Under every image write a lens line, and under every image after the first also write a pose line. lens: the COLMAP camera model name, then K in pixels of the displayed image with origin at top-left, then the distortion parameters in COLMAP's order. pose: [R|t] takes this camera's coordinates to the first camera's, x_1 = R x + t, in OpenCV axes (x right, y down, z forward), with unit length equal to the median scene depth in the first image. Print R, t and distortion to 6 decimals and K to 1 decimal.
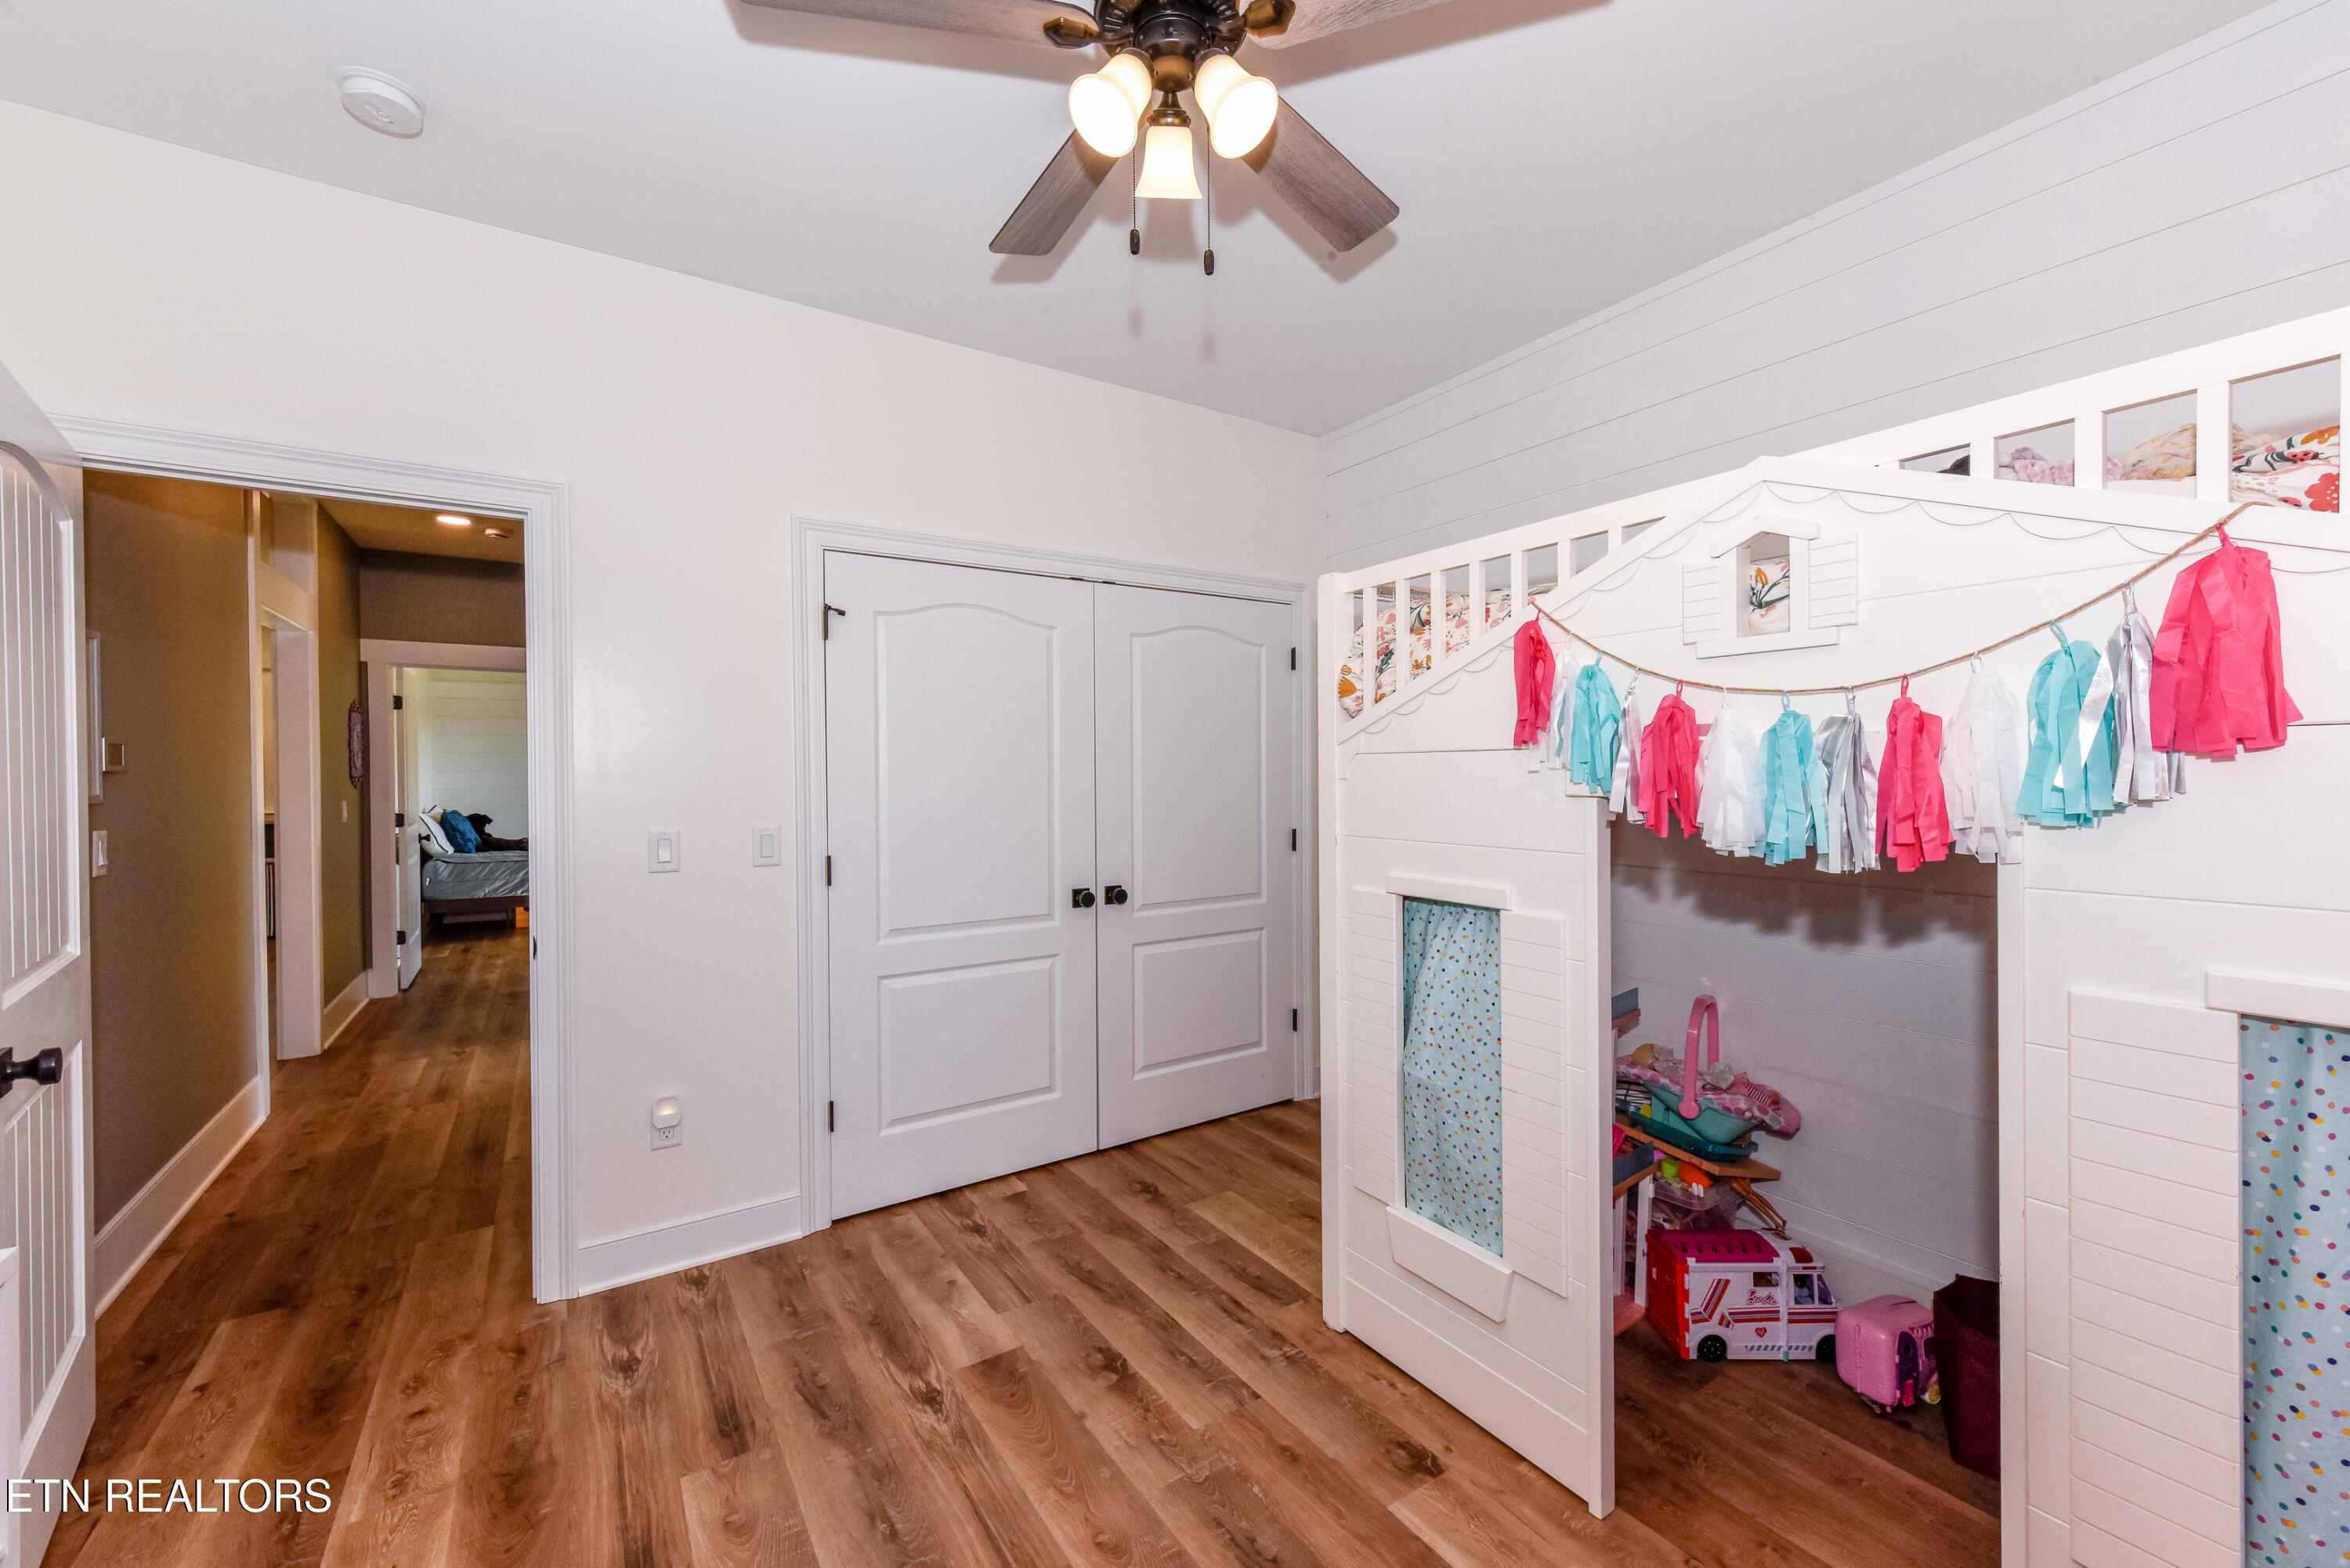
lens RADIAL K [[950.0, 0, 1175.1], [0, 950.0, 780.8], [0, 0, 1]] dist [0.029768, -0.001643]
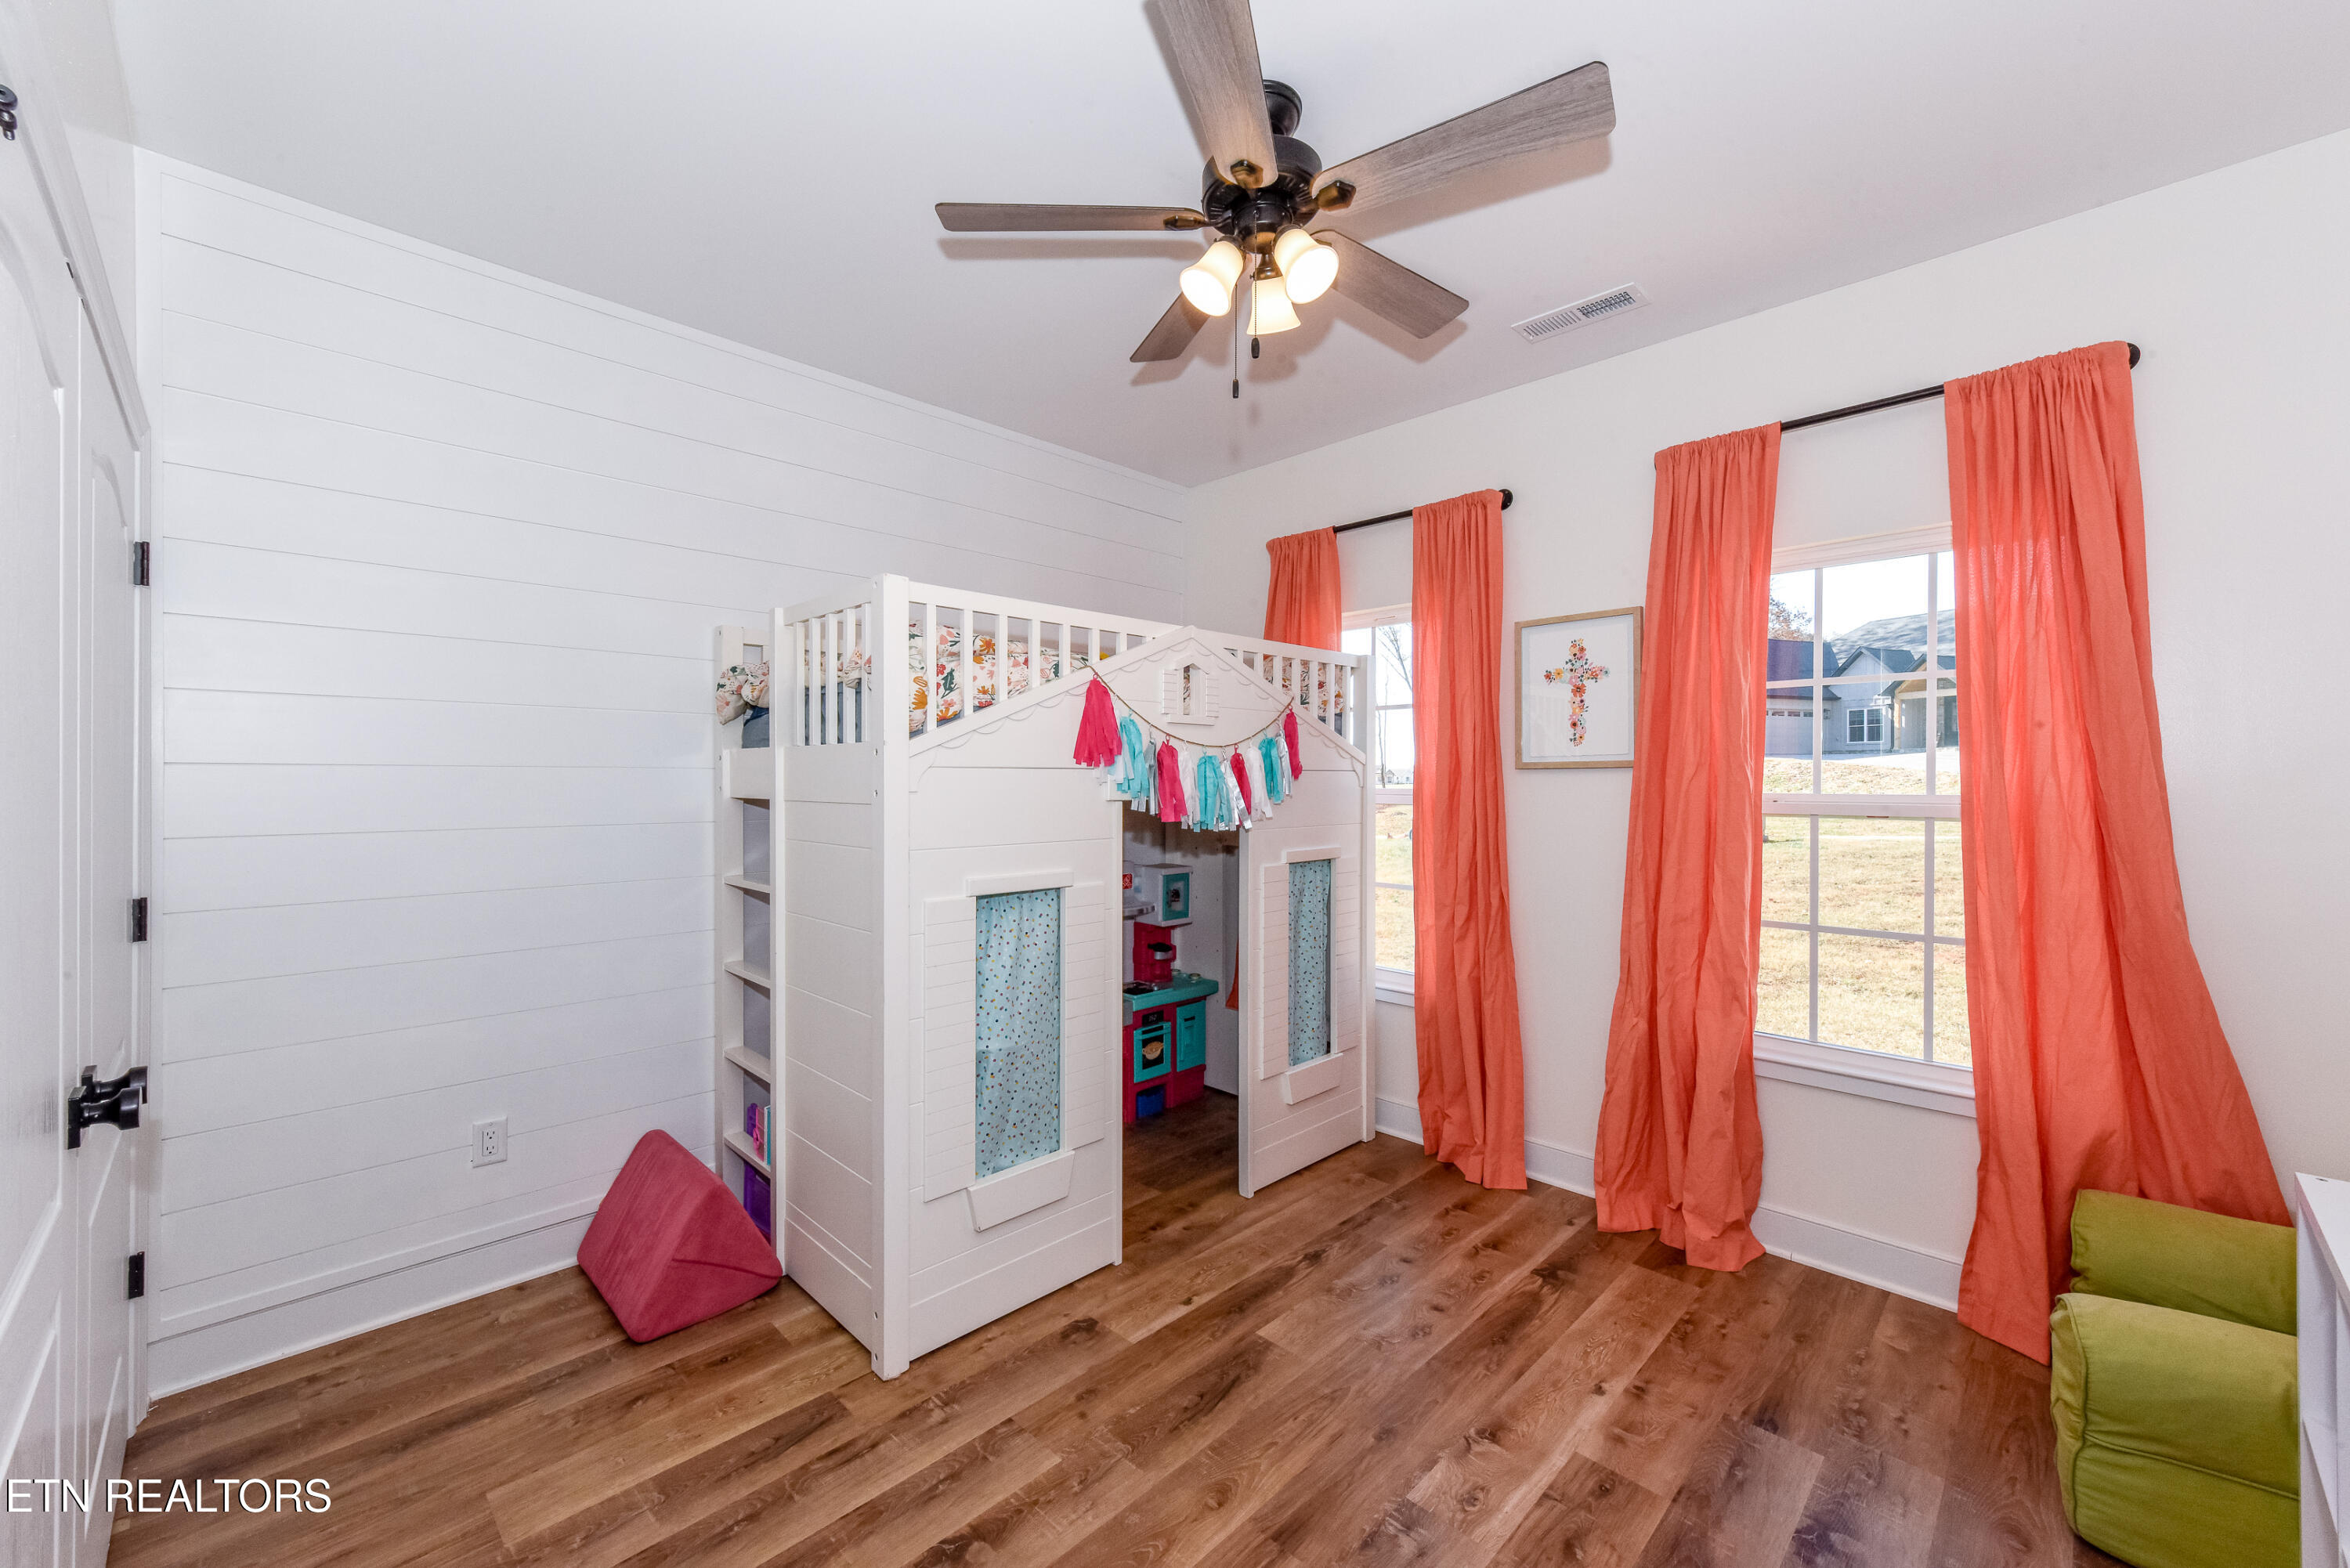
lens RADIAL K [[950.0, 0, 1174.7], [0, 950.0, 777.6], [0, 0, 1]] dist [0.029768, -0.001643]
pose [[-0.214979, 0.008880, 0.976578, -0.980975], [0.009986, 0.999926, -0.006894, -0.007806], [-0.976568, 0.008270, -0.215052, 1.114363]]
